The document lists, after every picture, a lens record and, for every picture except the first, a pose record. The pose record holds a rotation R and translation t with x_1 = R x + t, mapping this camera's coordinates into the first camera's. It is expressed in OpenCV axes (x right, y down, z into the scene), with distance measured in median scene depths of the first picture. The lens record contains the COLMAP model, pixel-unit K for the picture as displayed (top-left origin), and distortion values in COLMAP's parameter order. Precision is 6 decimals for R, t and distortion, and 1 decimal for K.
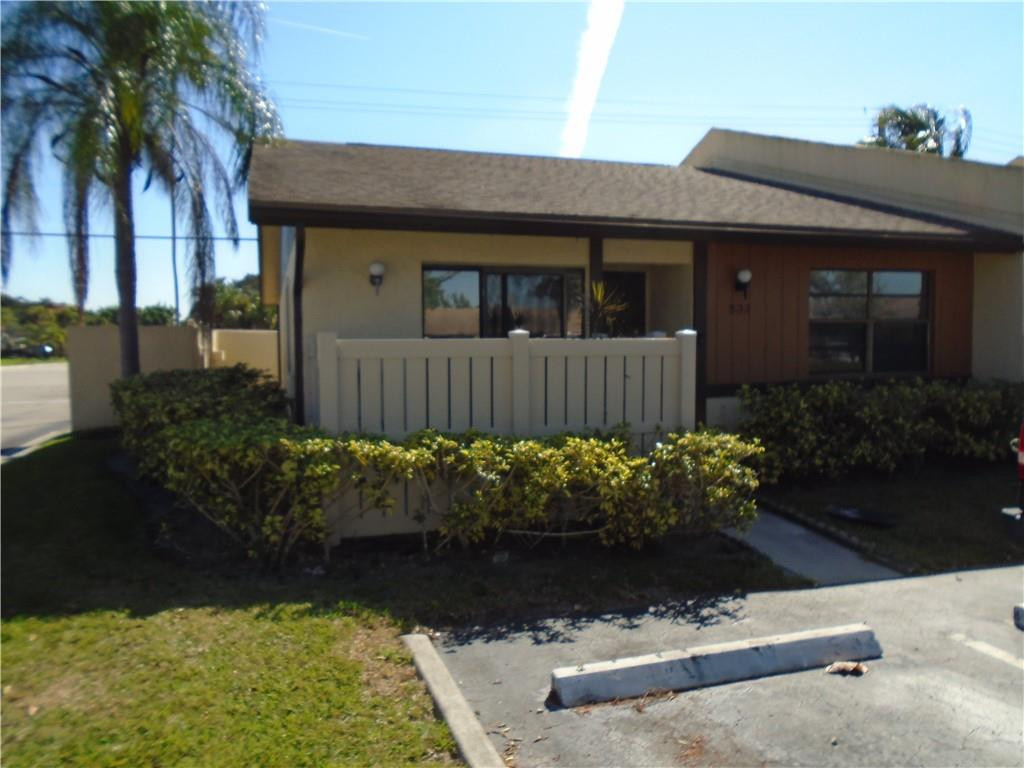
lens RADIAL K [[773.8, 0, 512.0], [0, 773.8, 384.0], [0, 0, 1]] dist [0.002602, 0.002197]
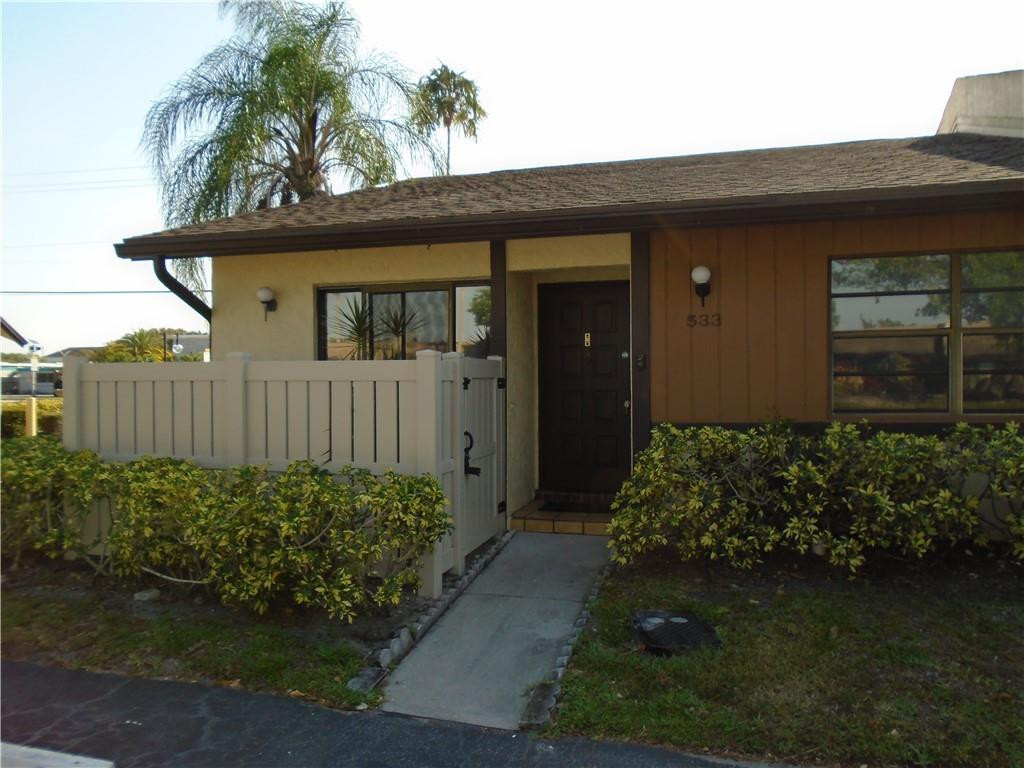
lens RADIAL K [[773.8, 0, 512.0], [0, 773.8, 384.0], [0, 0, 1]] dist [0.002602, 0.002197]
pose [[0.860847, -0.001385, -0.508861, 0.540101], [-0.024133, 0.998760, -0.043544, -0.001053], [0.508291, 0.049765, 0.859747, 0.309663]]
